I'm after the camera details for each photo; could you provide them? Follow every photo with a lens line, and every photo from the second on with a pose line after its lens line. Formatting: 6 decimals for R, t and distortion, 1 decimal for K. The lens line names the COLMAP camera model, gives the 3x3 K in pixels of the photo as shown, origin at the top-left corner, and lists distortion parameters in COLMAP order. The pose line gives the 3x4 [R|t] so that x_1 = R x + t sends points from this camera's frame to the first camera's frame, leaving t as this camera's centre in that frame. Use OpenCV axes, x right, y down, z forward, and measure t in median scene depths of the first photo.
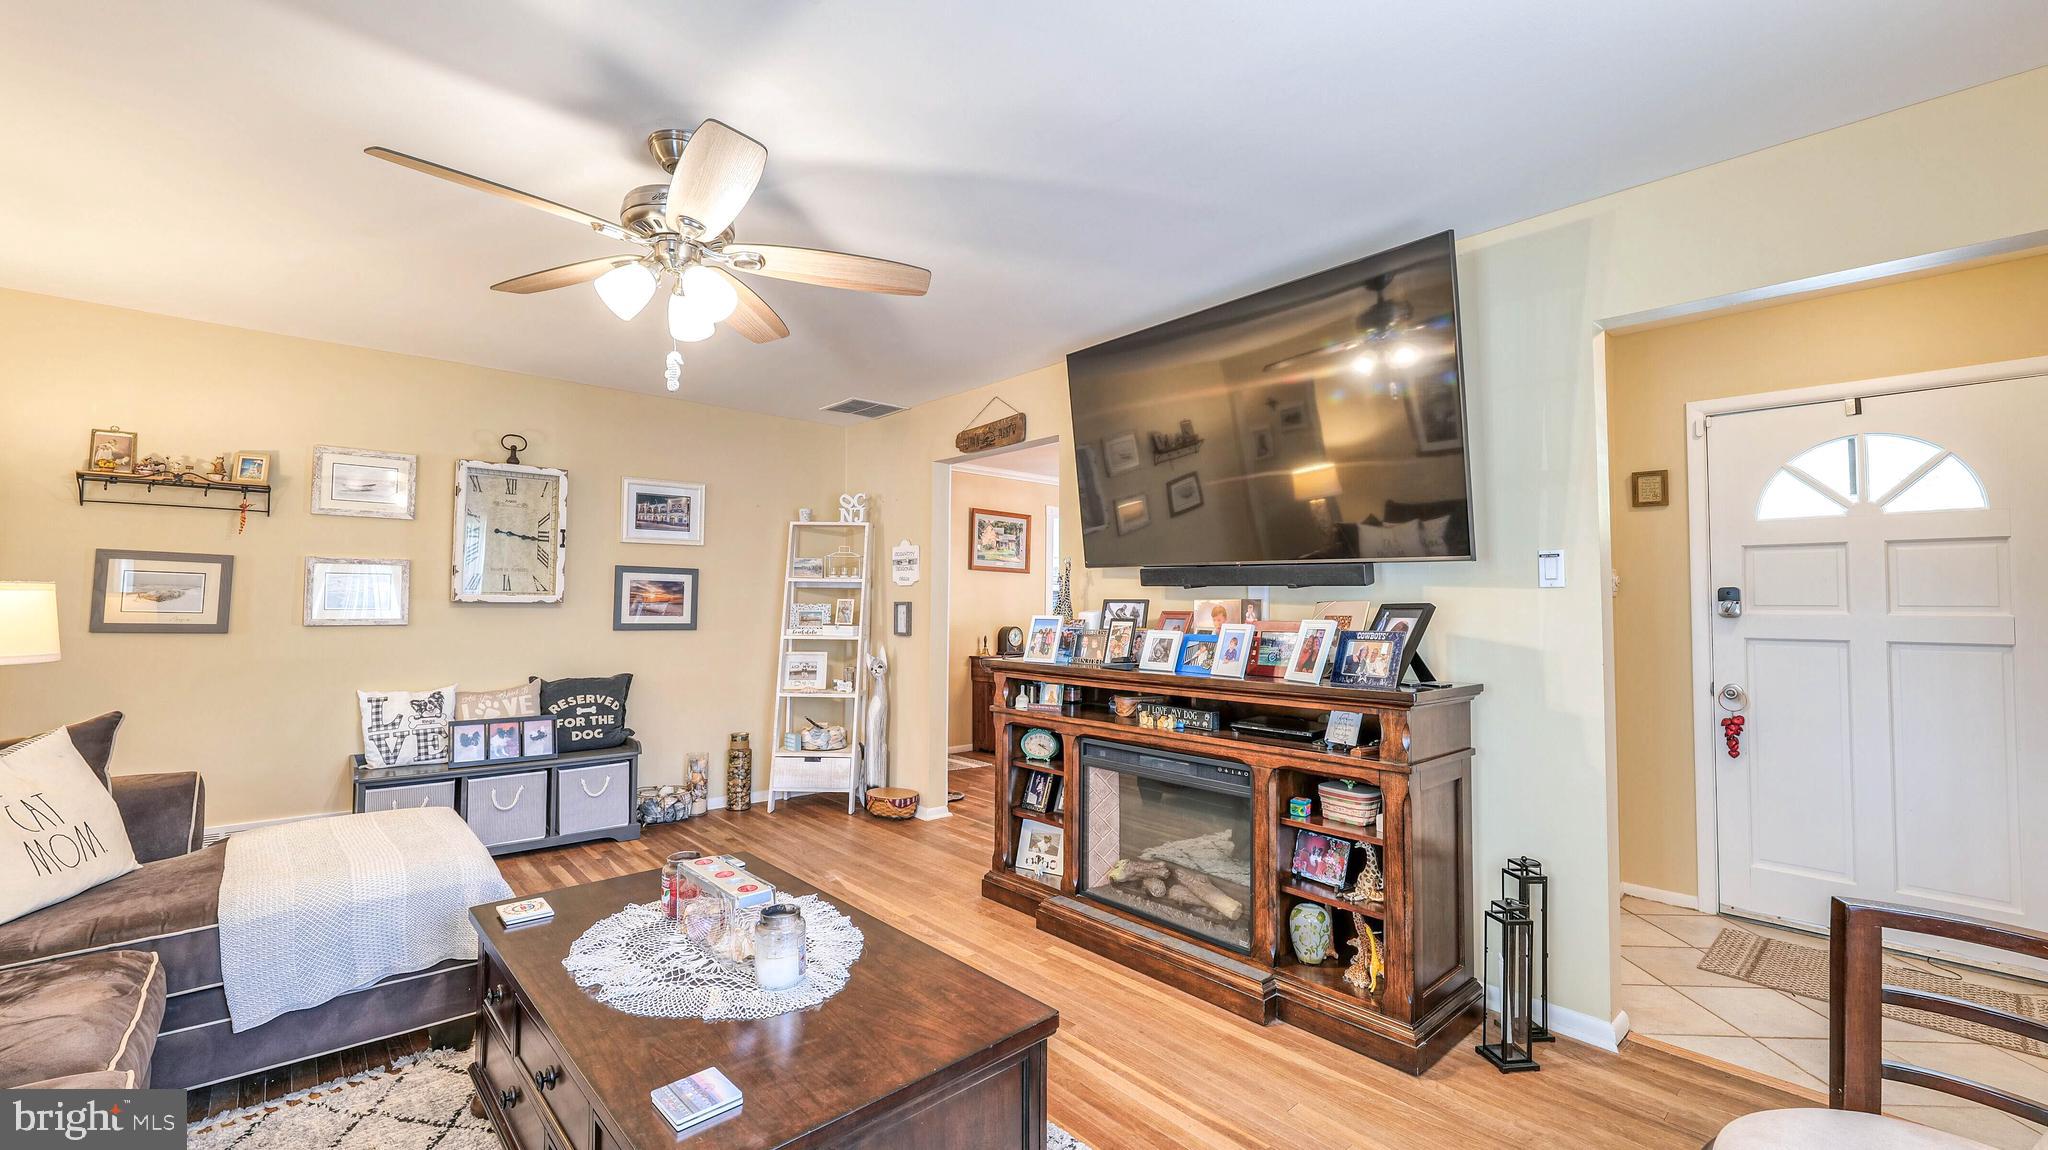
lens RADIAL K [[832.5, 0, 1013.6], [0, 832.5, 570.4], [0, 0, 1]] dist [-0.016583, 0.002335]
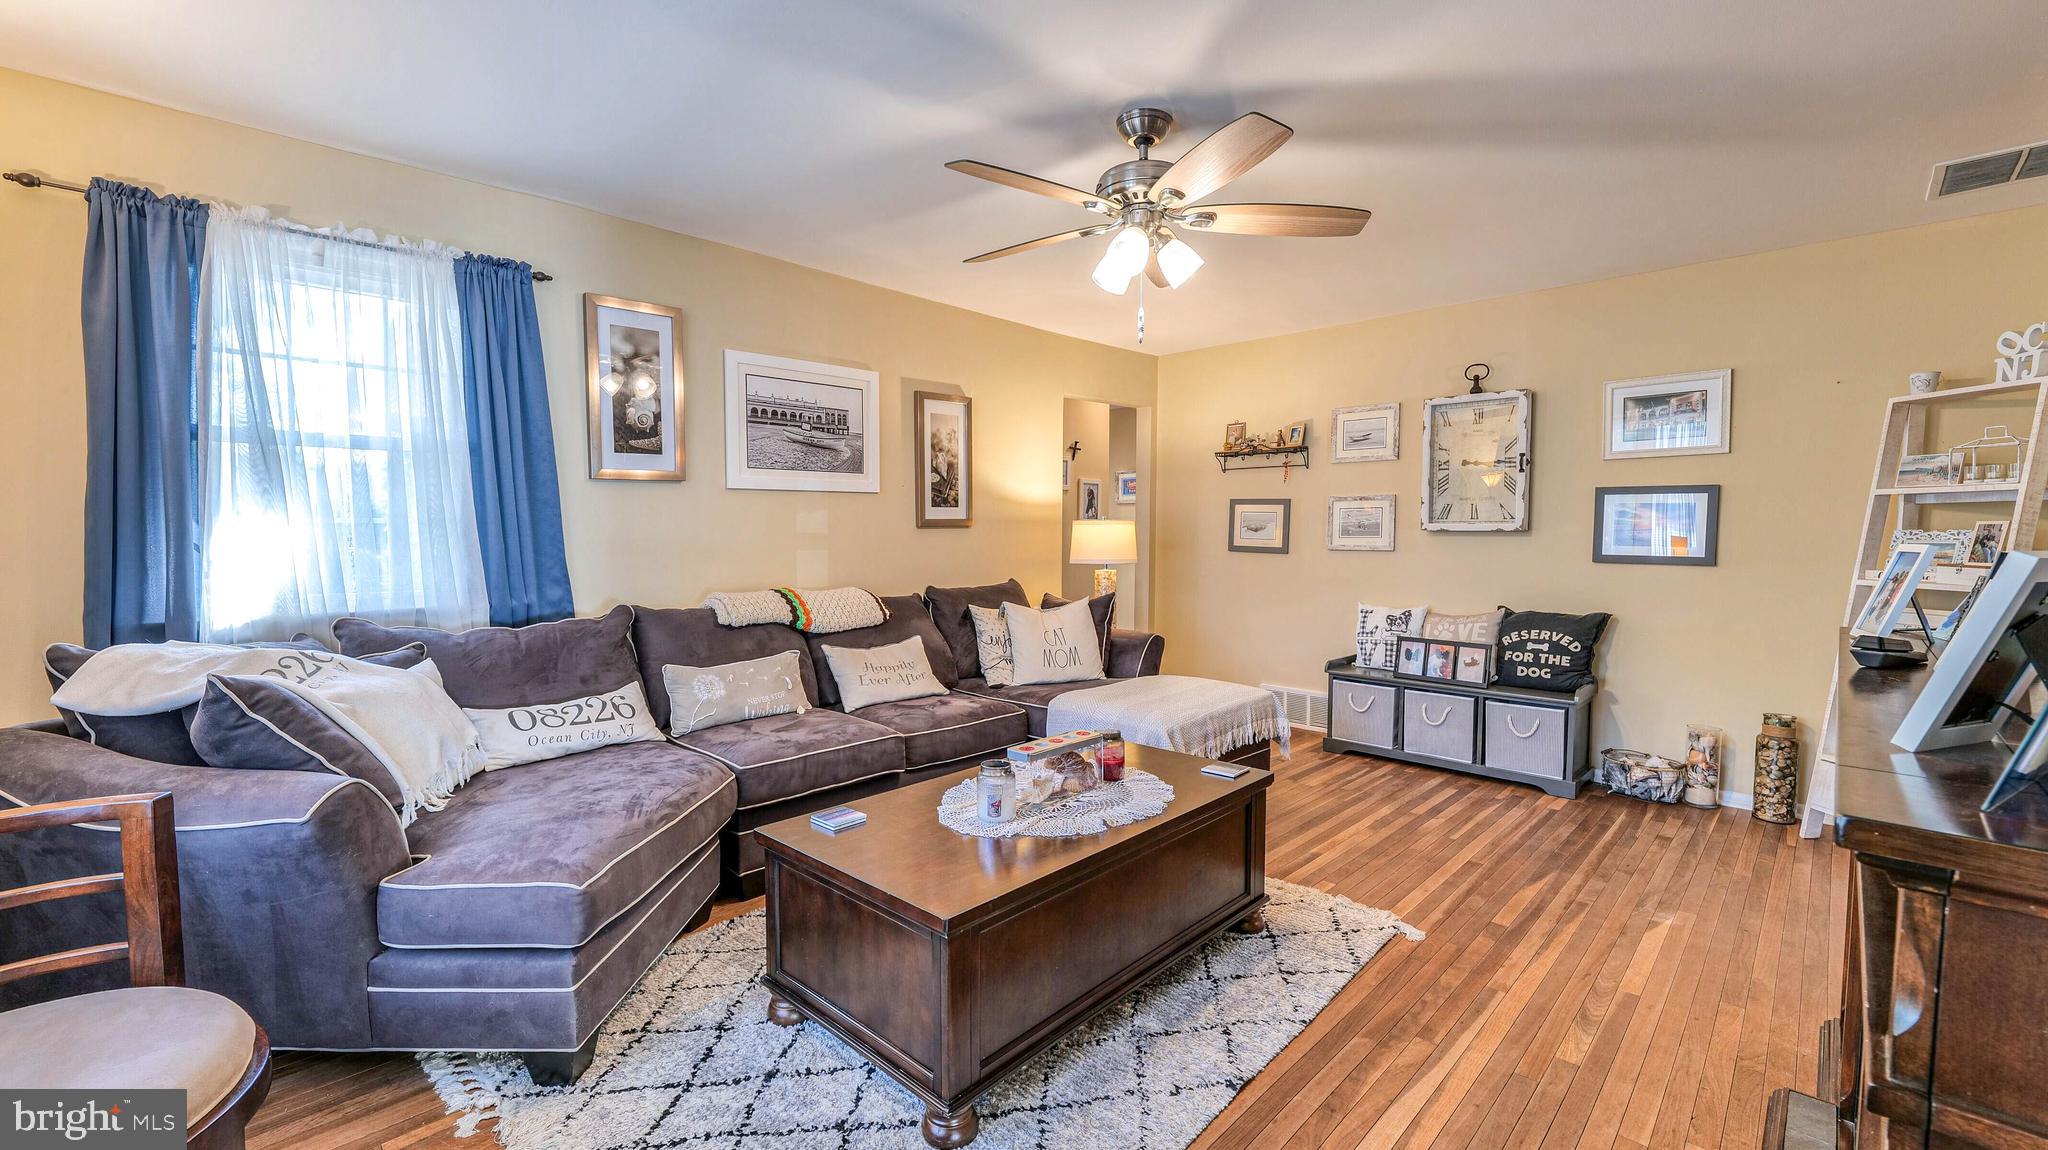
lens RADIAL K [[832.5, 0, 1013.6], [0, 832.5, 570.4], [0, 0, 1]] dist [-0.016583, 0.002335]
pose [[0.057658, 0.037795, -0.997621, 0.377657], [0.039022, 0.998434, 0.040081, 0.024239], [0.997573, -0.041240, 0.056092, 0.373320]]
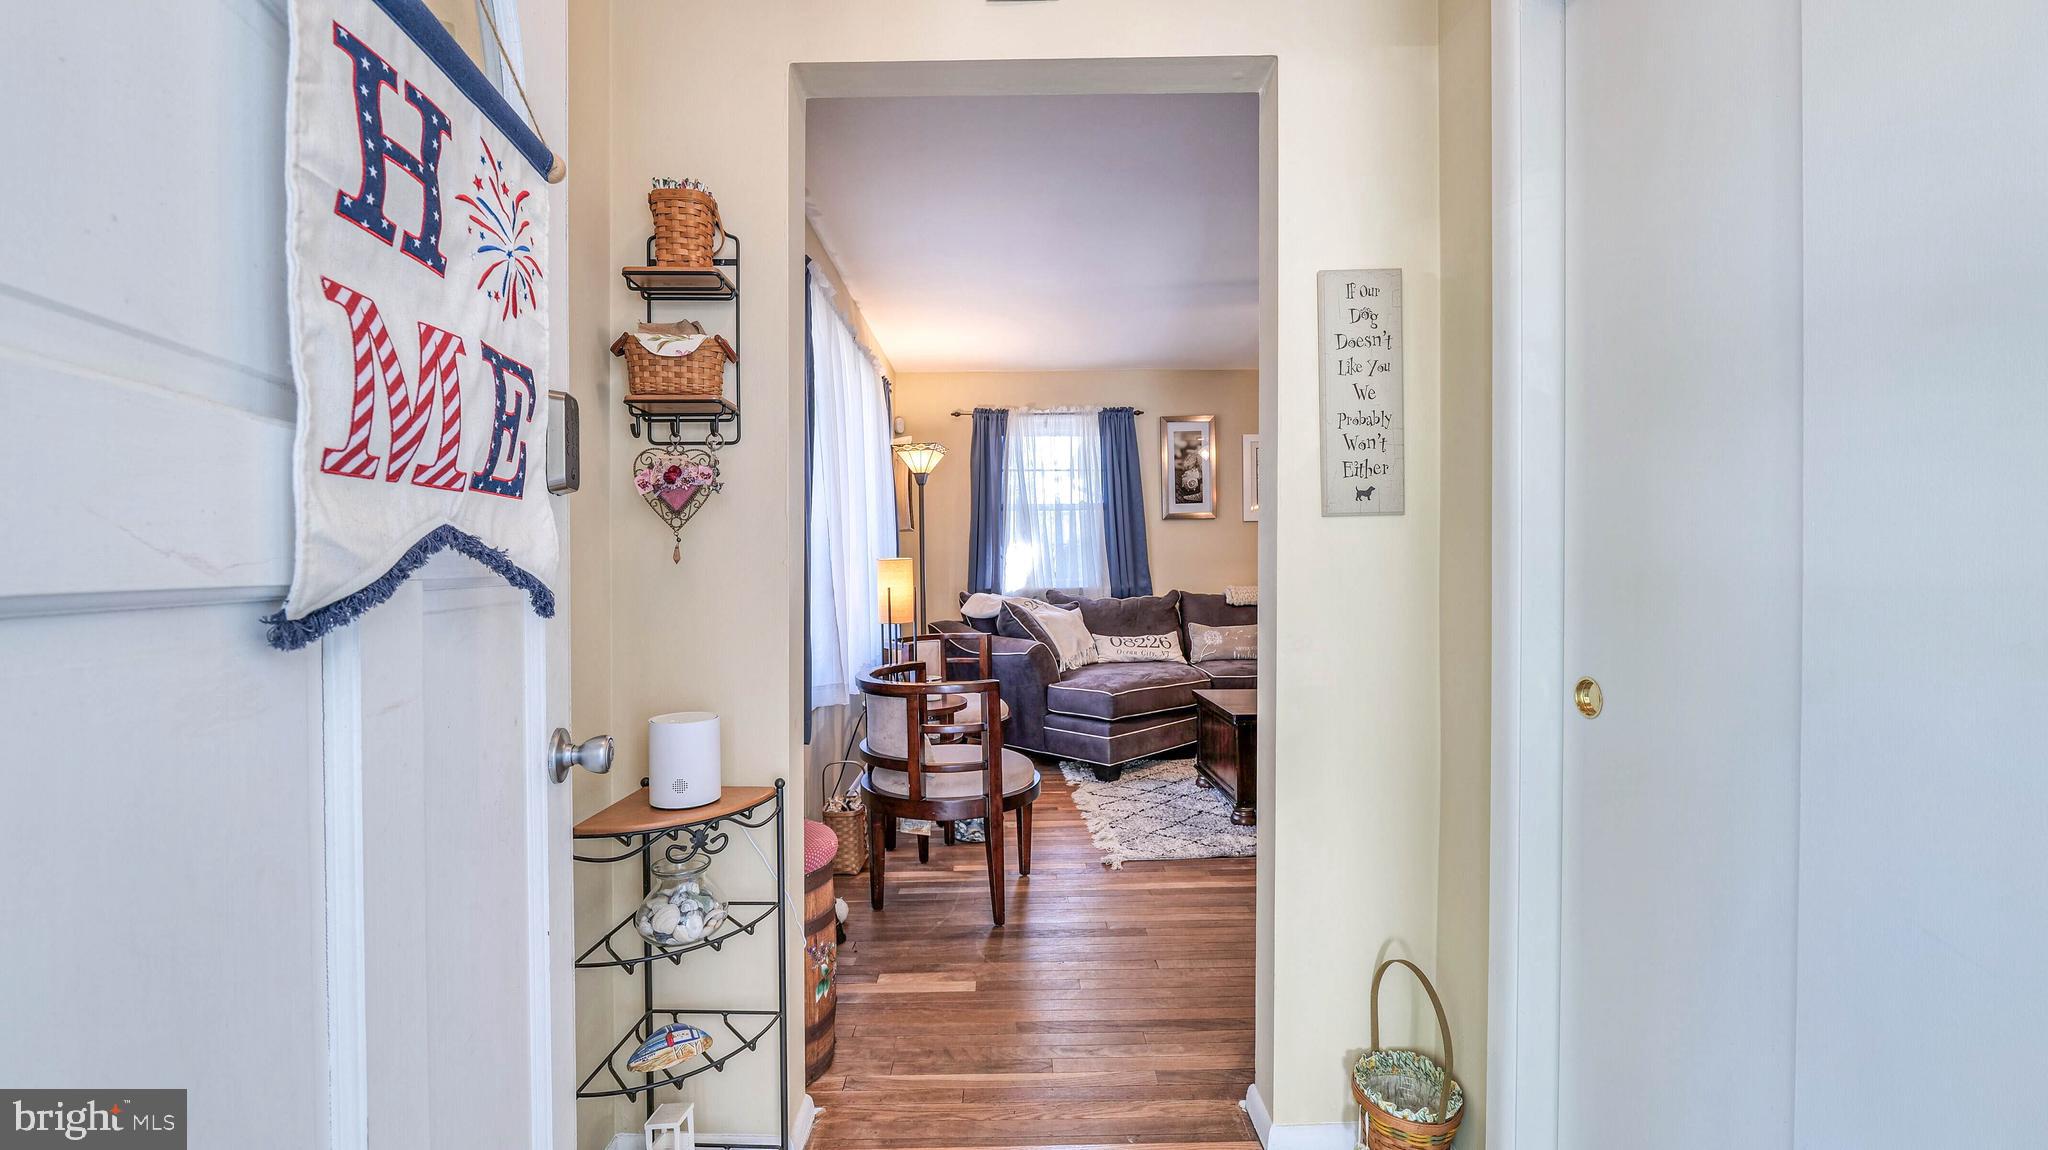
lens RADIAL K [[832.5, 0, 1013.6], [0, 832.5, 570.4], [0, 0, 1]] dist [-0.016583, 0.002335]
pose [[-0.658578, 0.002507, -0.752508, 0.896040], [0.030239, 0.999275, -0.023136, 0.074846], [0.751905, -0.037992, -0.658176, 0.850301]]
